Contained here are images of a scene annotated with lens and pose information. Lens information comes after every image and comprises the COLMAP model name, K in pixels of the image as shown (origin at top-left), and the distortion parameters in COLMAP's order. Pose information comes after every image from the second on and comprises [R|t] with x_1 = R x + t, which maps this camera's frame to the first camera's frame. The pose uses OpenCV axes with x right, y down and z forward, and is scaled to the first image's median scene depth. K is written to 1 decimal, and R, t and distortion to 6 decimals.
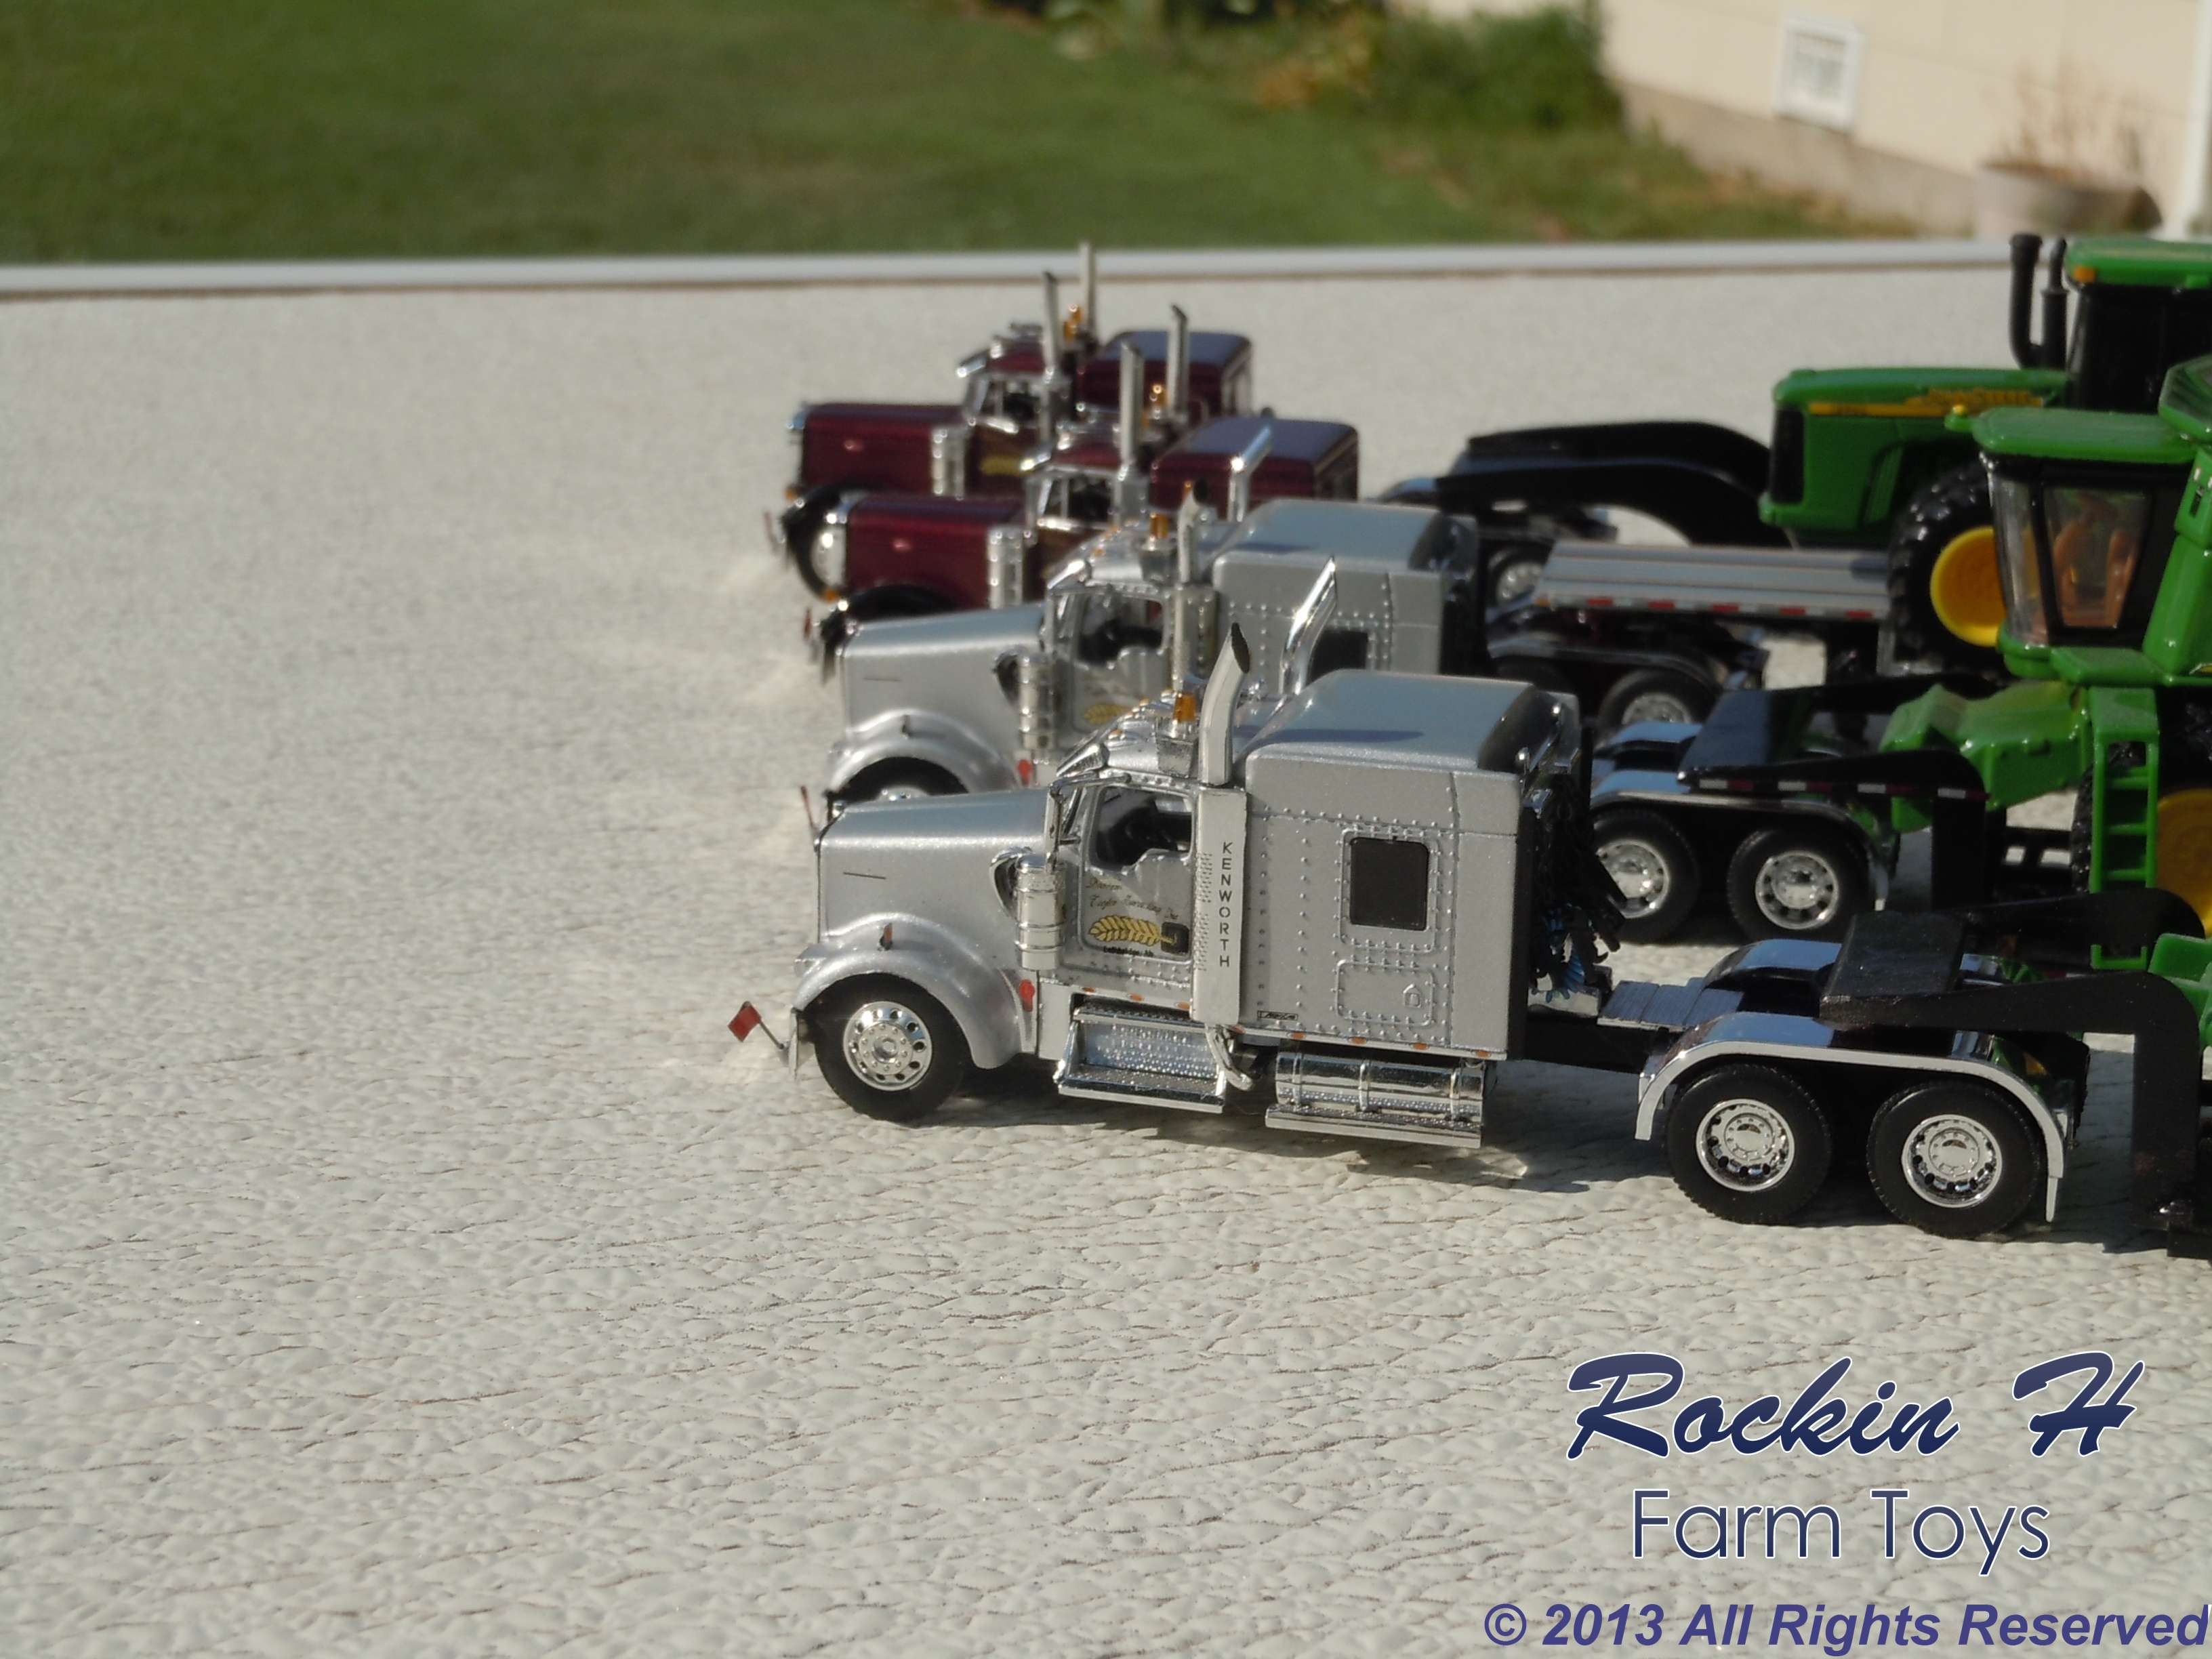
lens RADIAL K [[4076.3, 0, 1113.6], [0, 4076.3, 826.7], [0, 0, 1]] dist [-0.034300, 0.000000]
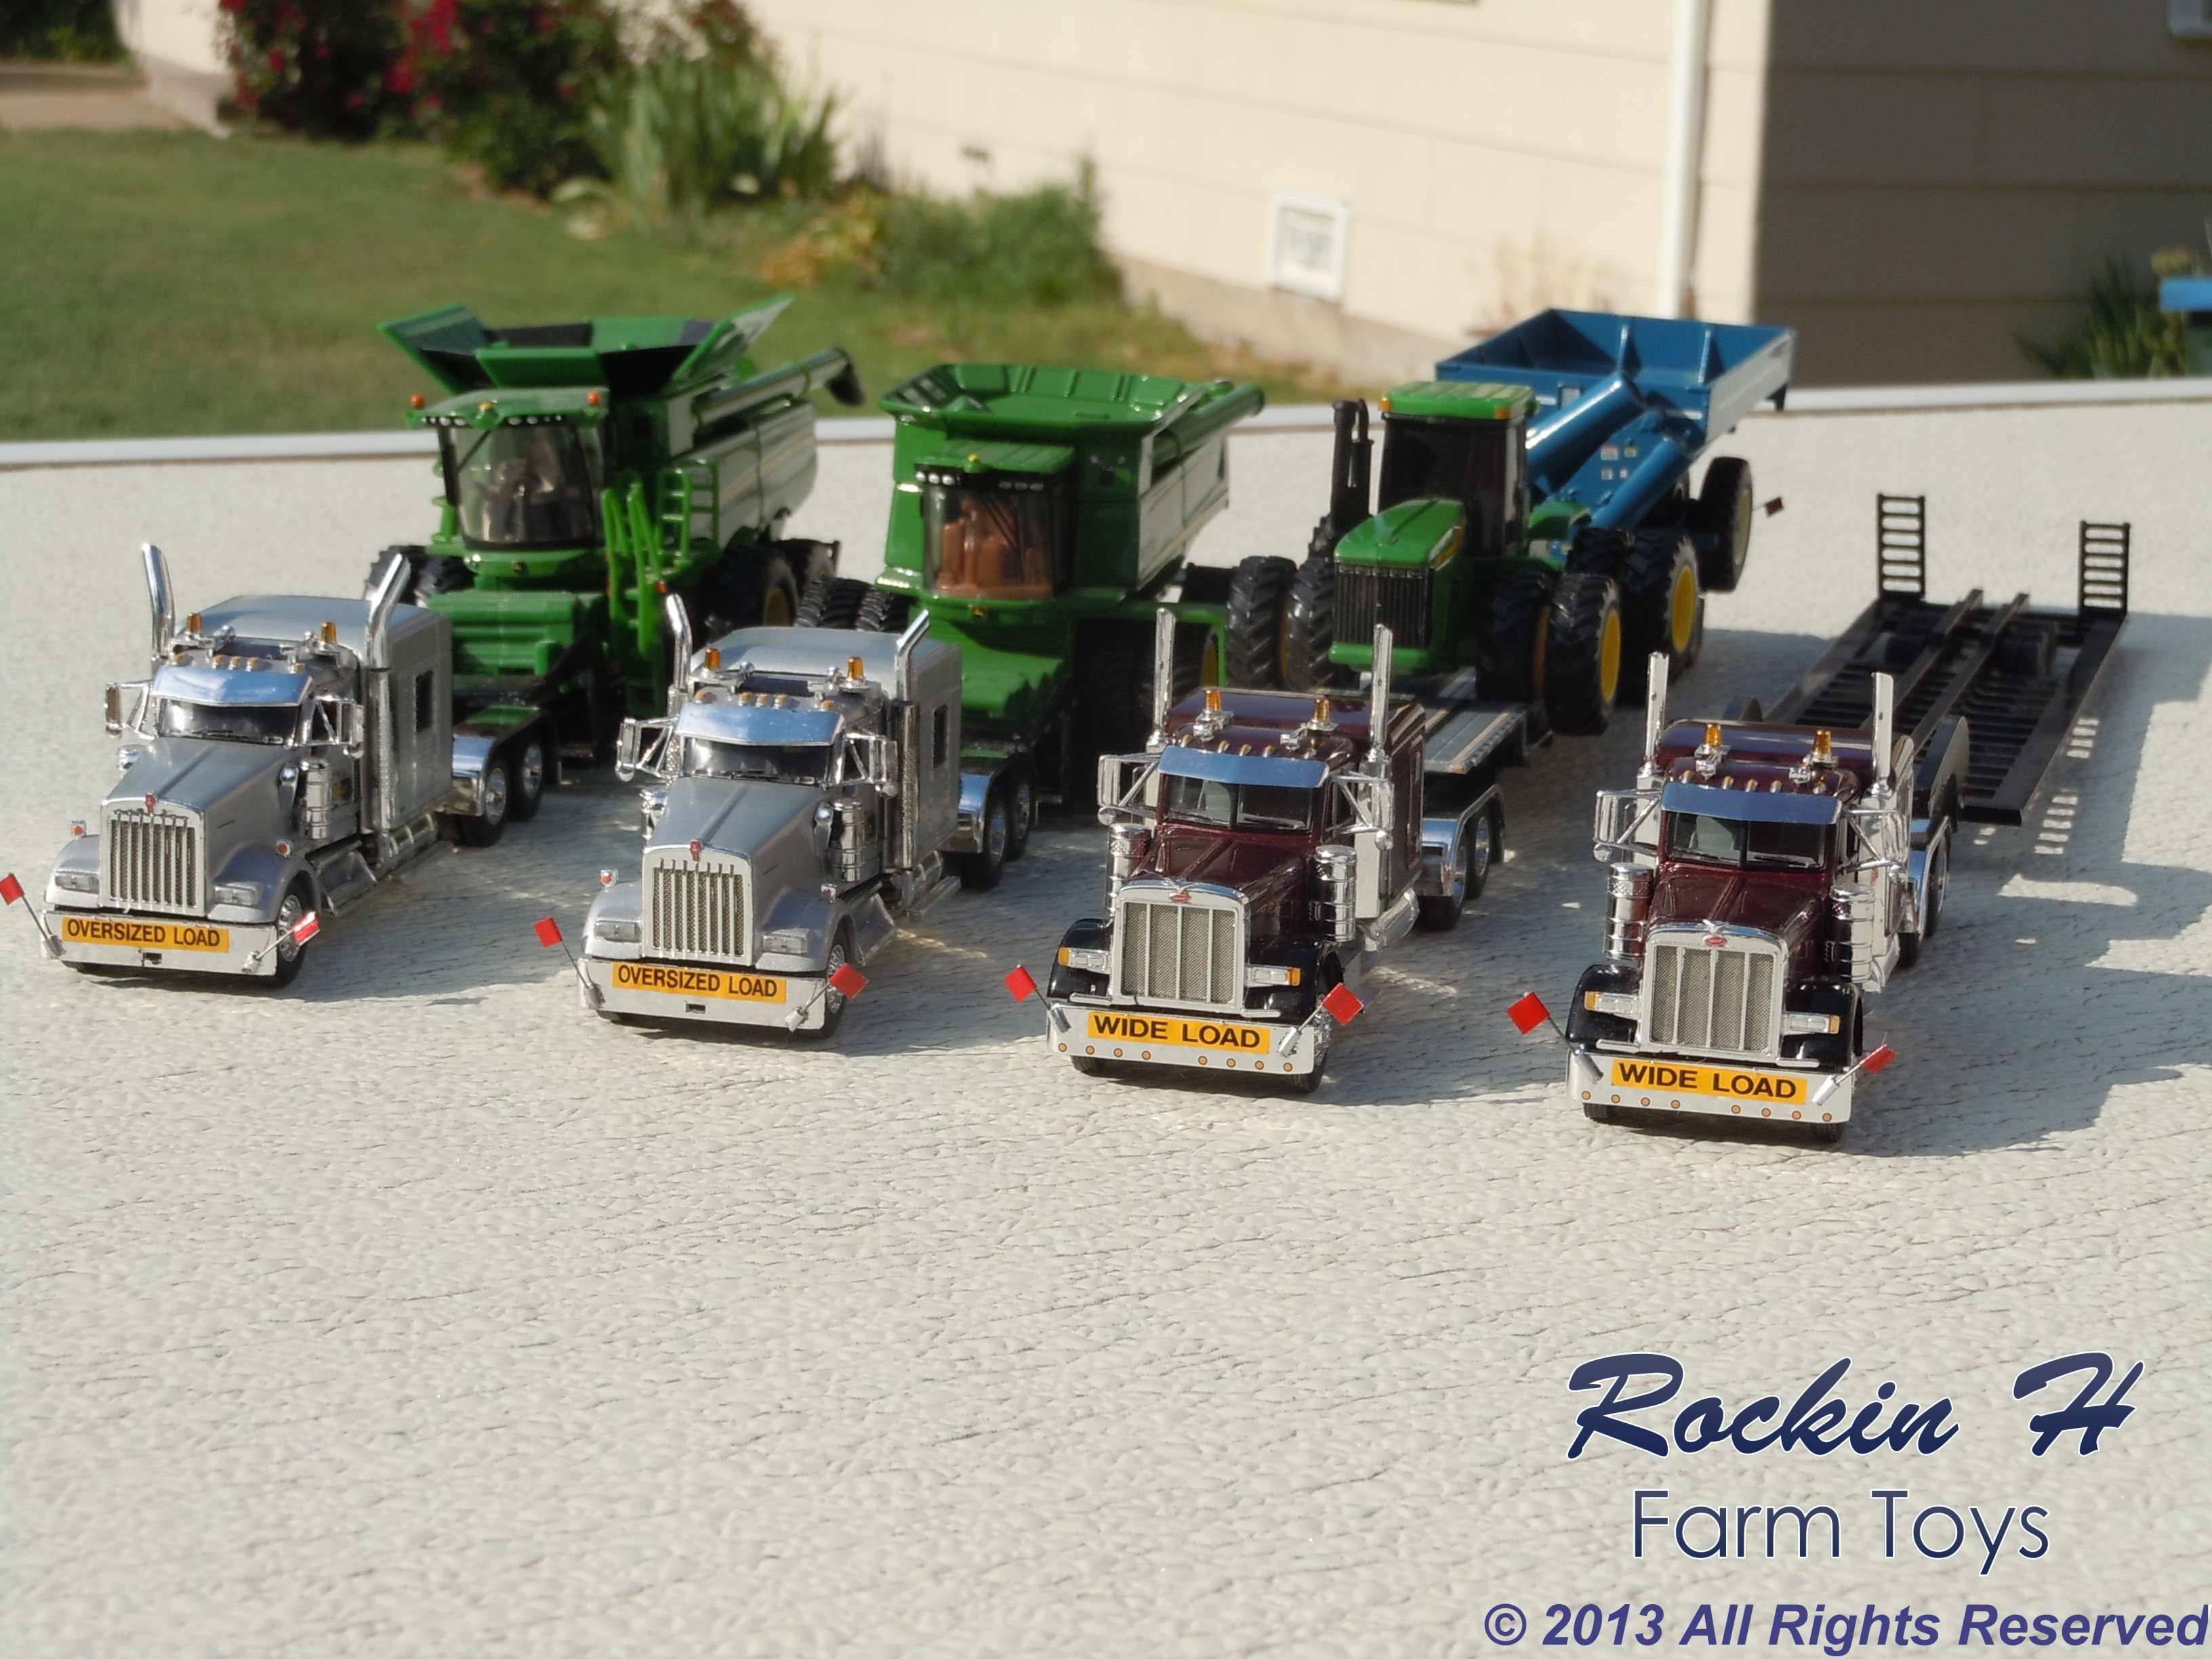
lens RADIAL K [[4076.3, 0, 1103.0], [0, 4076.3, 828.1], [0, 0, 1]] dist [-0.034300, 0.000000]
pose [[0.992483, -0.027343, 0.119288, -0.094265], [0.032305, 0.998683, -0.039860, 0.046956], [-0.118041, 0.043414, 0.992059, -0.300284]]
